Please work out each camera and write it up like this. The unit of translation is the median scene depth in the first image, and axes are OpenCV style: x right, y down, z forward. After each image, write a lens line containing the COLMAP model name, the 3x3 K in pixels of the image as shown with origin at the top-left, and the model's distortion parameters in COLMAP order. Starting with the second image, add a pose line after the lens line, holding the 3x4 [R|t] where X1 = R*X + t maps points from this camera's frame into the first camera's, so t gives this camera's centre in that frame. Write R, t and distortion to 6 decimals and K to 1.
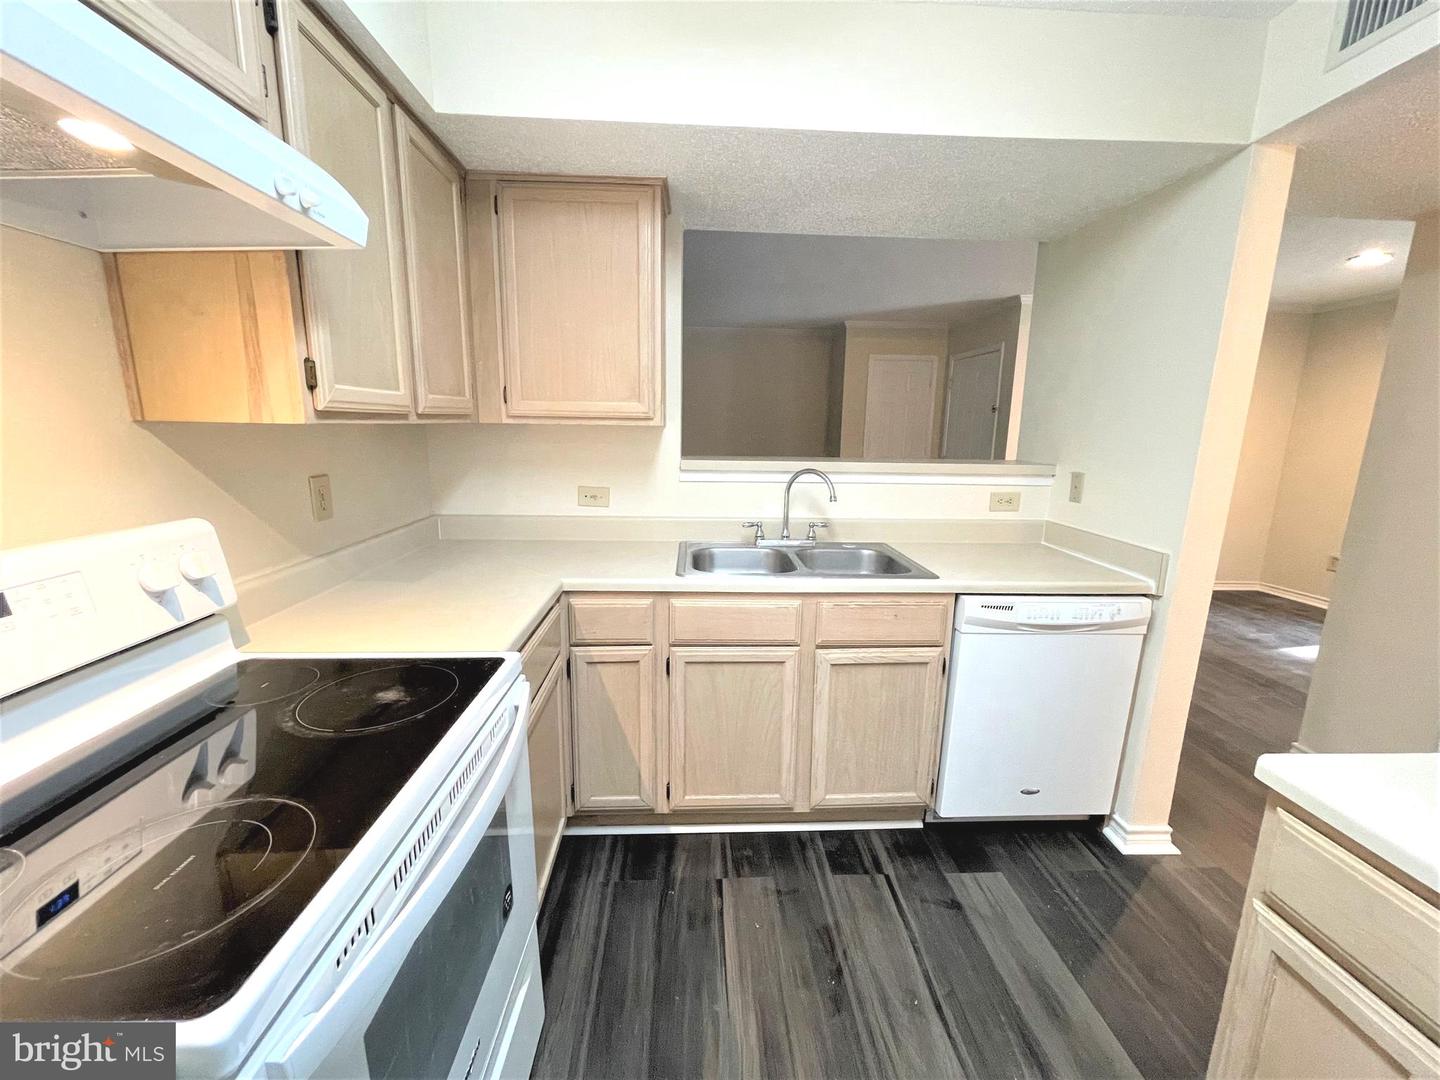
lens RADIAL K [[584.7, 0, 718.0], [0, 584.7, 538.3], [0, 0, 1]] dist [-0.006122, 0.002776]
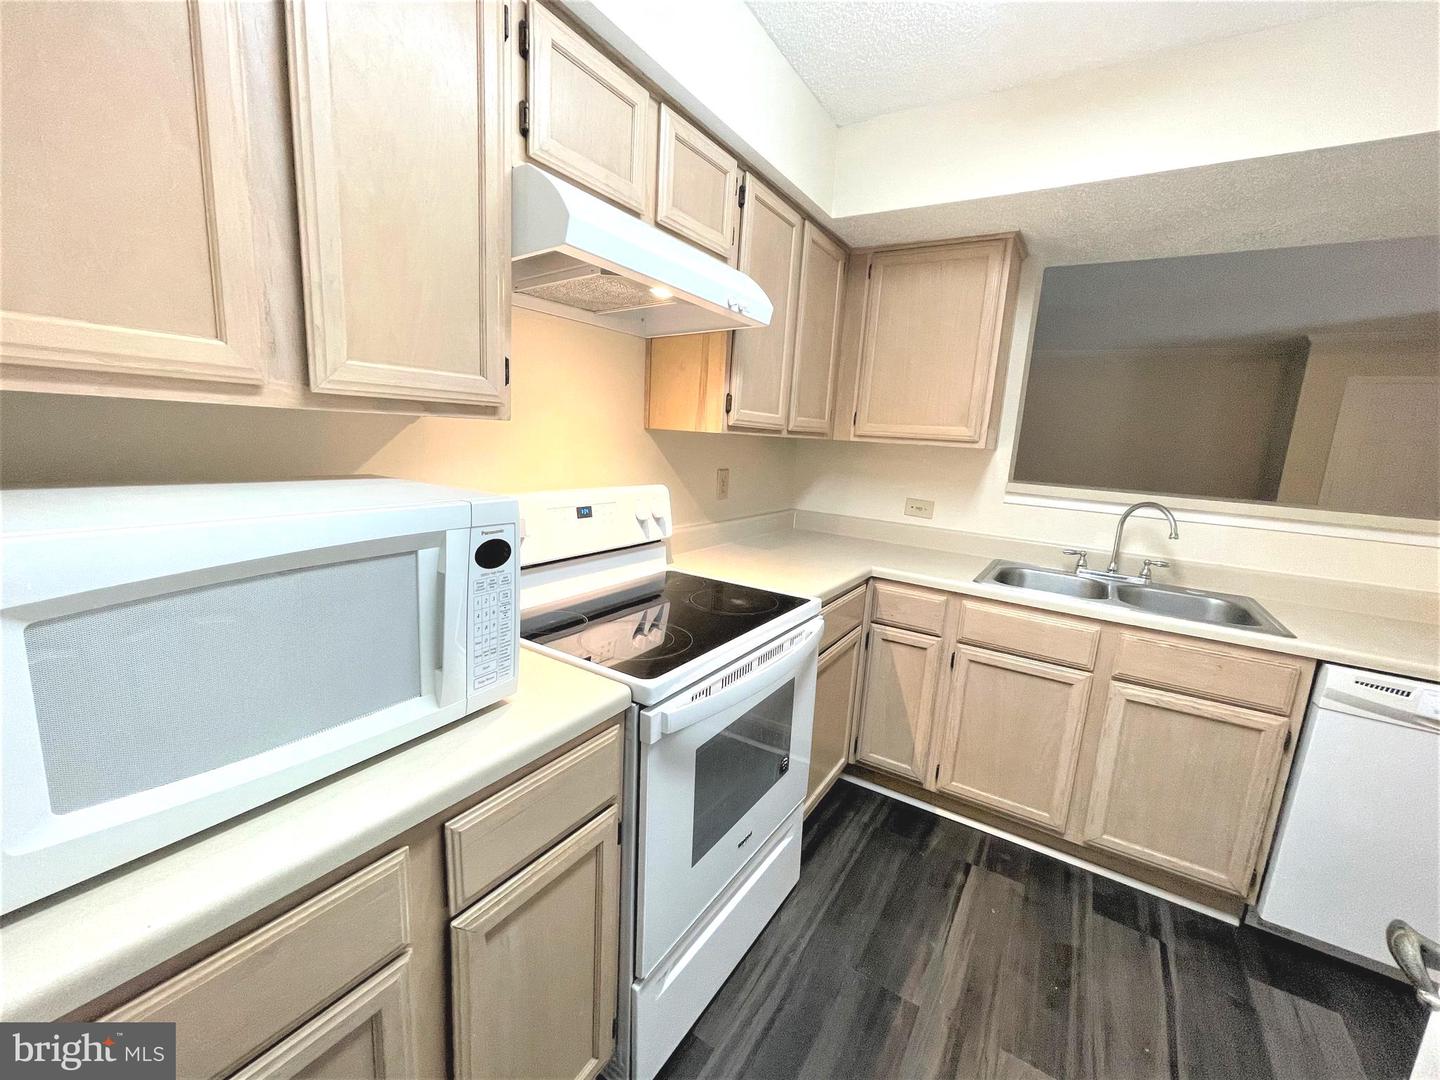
lens RADIAL K [[584.7, 0, 723.0], [0, 584.7, 539.2], [0, 0, 1]] dist [-0.006122, 0.002776]
pose [[0.821591, 0.134705, -0.553934, 0.146152], [-0.155729, 0.987757, 0.009225, 0.048688], [0.548395, 0.078684, 0.832510, -0.203543]]
